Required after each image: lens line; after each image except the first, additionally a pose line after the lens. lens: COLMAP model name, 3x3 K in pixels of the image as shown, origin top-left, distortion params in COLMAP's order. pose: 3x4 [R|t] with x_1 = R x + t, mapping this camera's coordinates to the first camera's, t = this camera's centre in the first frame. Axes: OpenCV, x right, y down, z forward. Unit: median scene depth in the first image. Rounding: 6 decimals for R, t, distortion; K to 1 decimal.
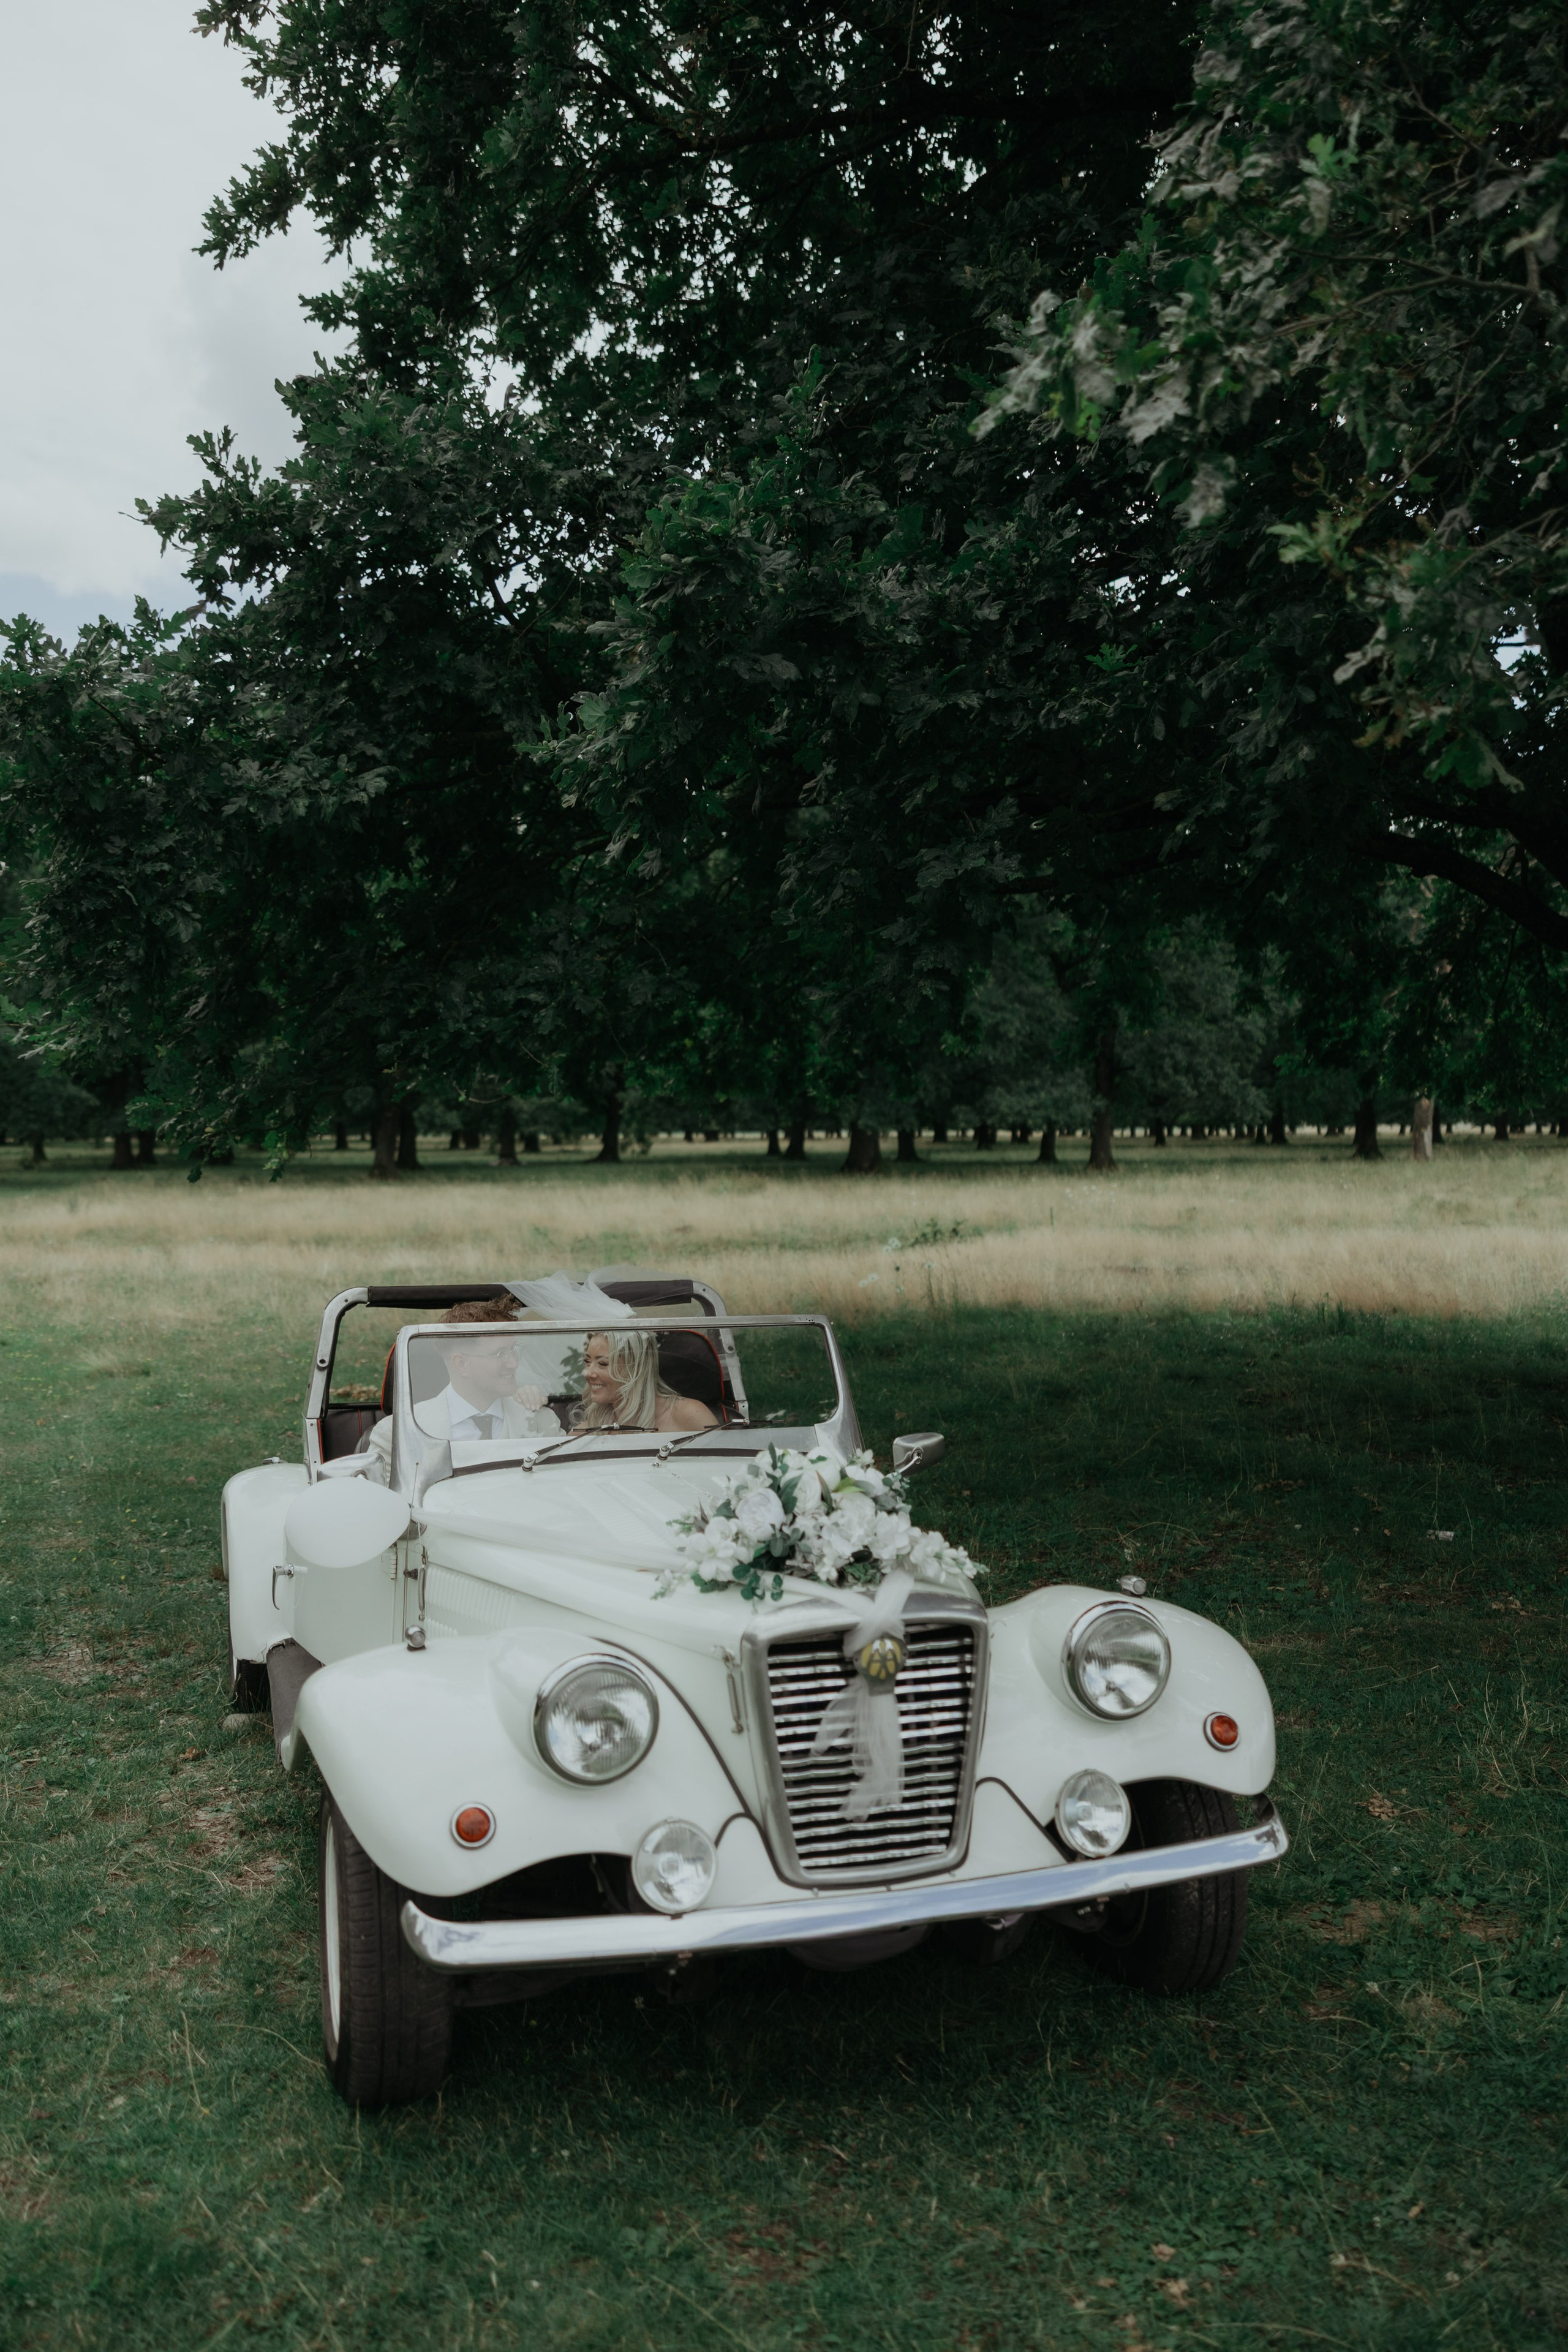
lens RADIAL K [[1843.6, 0, 769.7], [0, 1843.6, 1178.2], [0, 0, 1]] dist [0.006390, 0.007092]
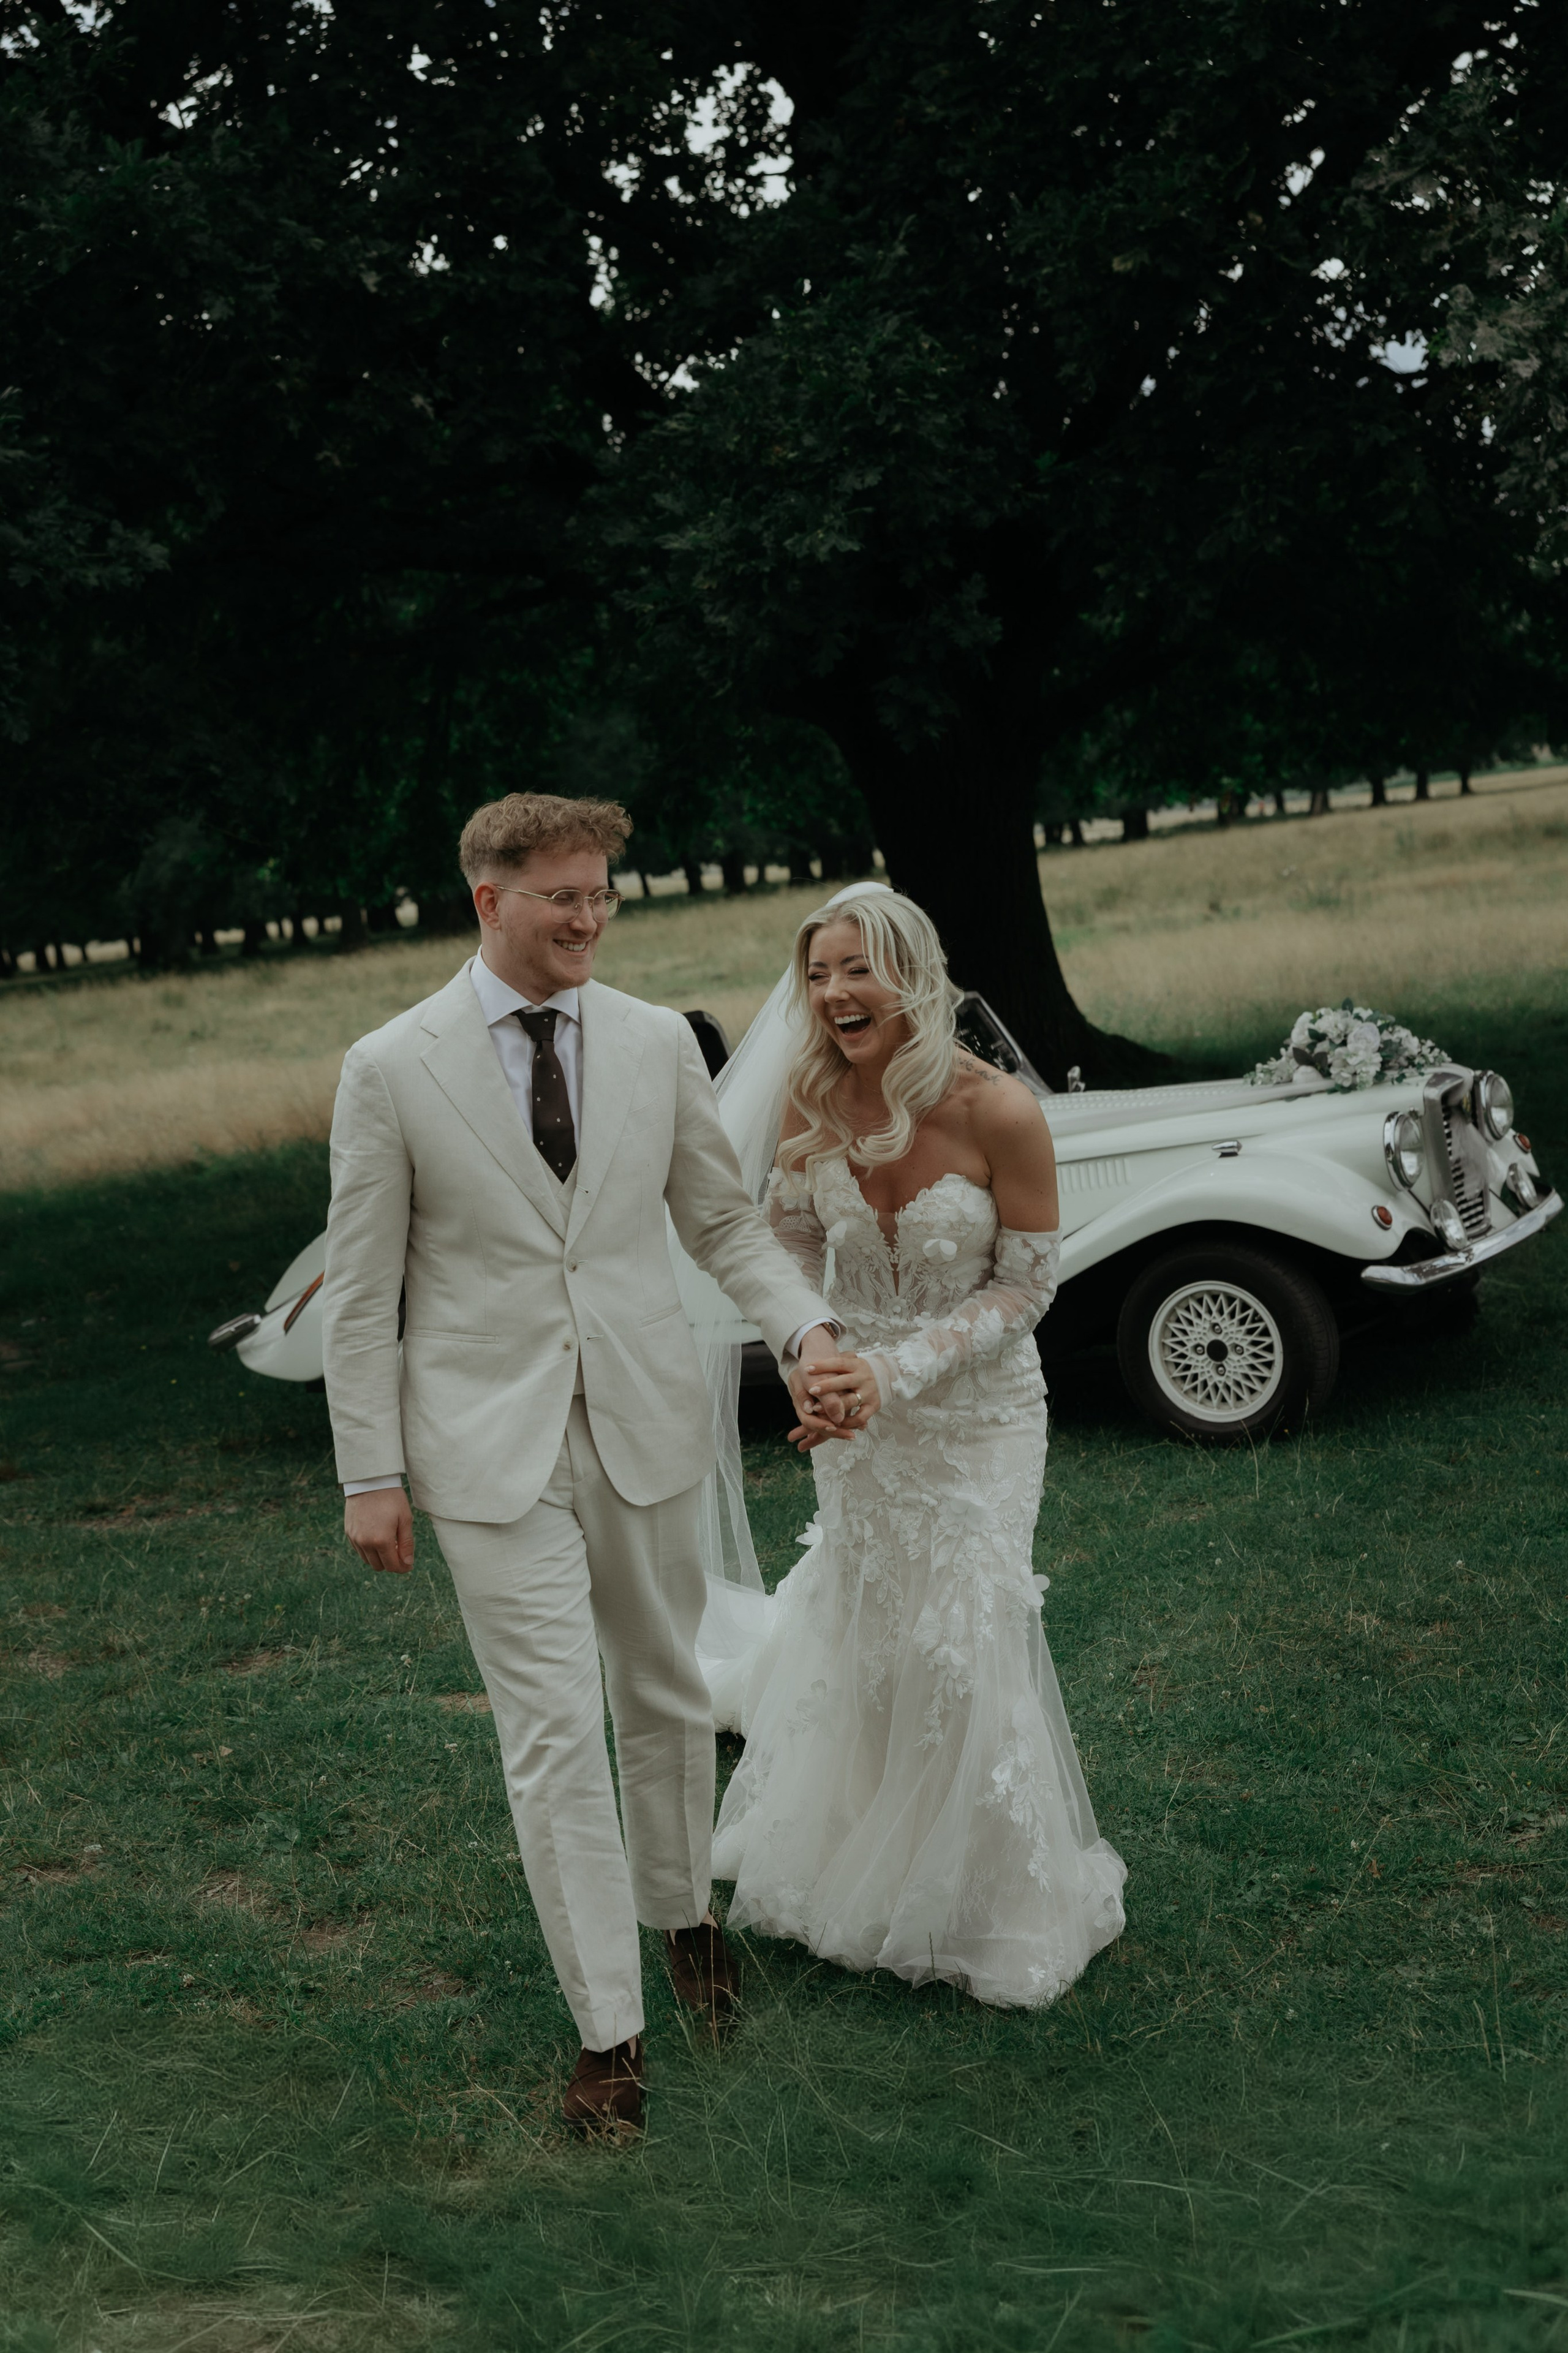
lens RADIAL K [[2898.3, 0, 796.3], [0, 2898.3, 1102.5], [0, 0, 1]] dist [0.053289, 0.053841]
pose [[0.735319, -0.134413, 0.664258, -1.998761], [0.129648, 0.989932, 0.056795, 0.033843], [-0.665204, 0.044357, 0.745343, -0.513547]]
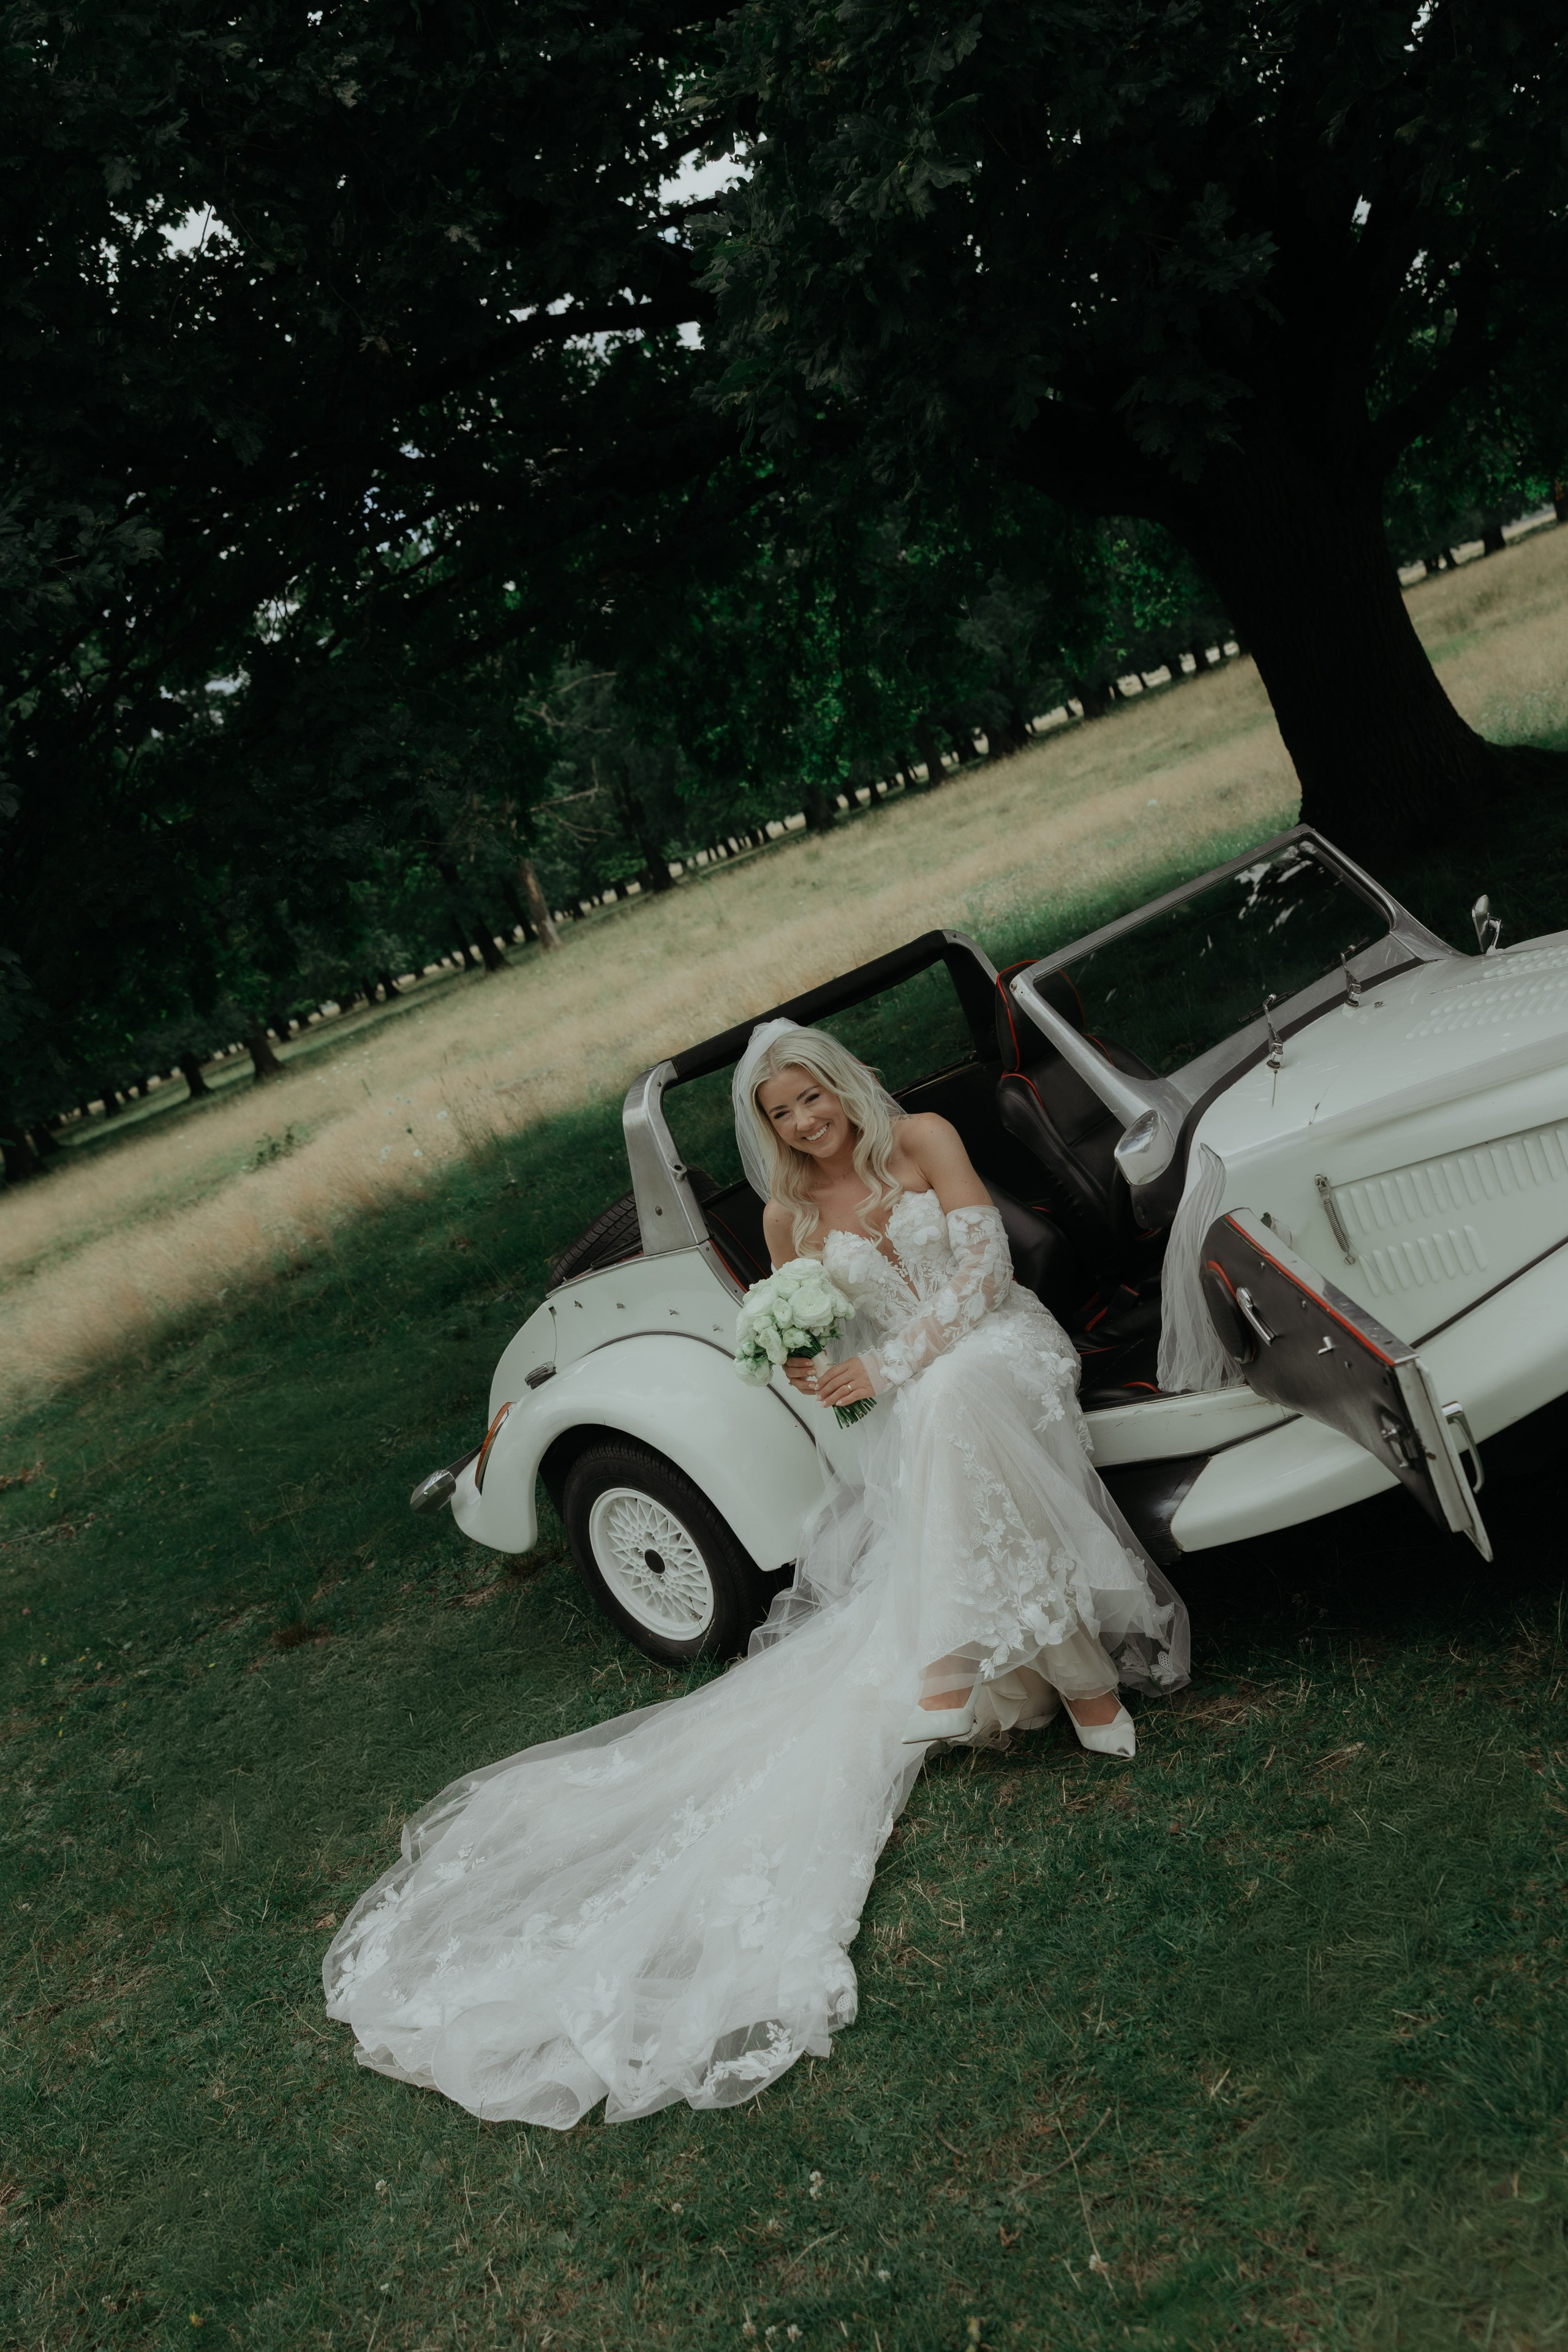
lens RADIAL K [[1944.9, 0, 754.1], [0, 1944.9, 1175.1], [0, 0, 1]] dist [-0.013773, -0.002909]
pose [[0.827995, -0.393096, 0.399875, -0.852990], [0.371540, 0.918722, 0.133823, 0.016740], [-0.419979, 0.037765, 0.906748, 0.500681]]
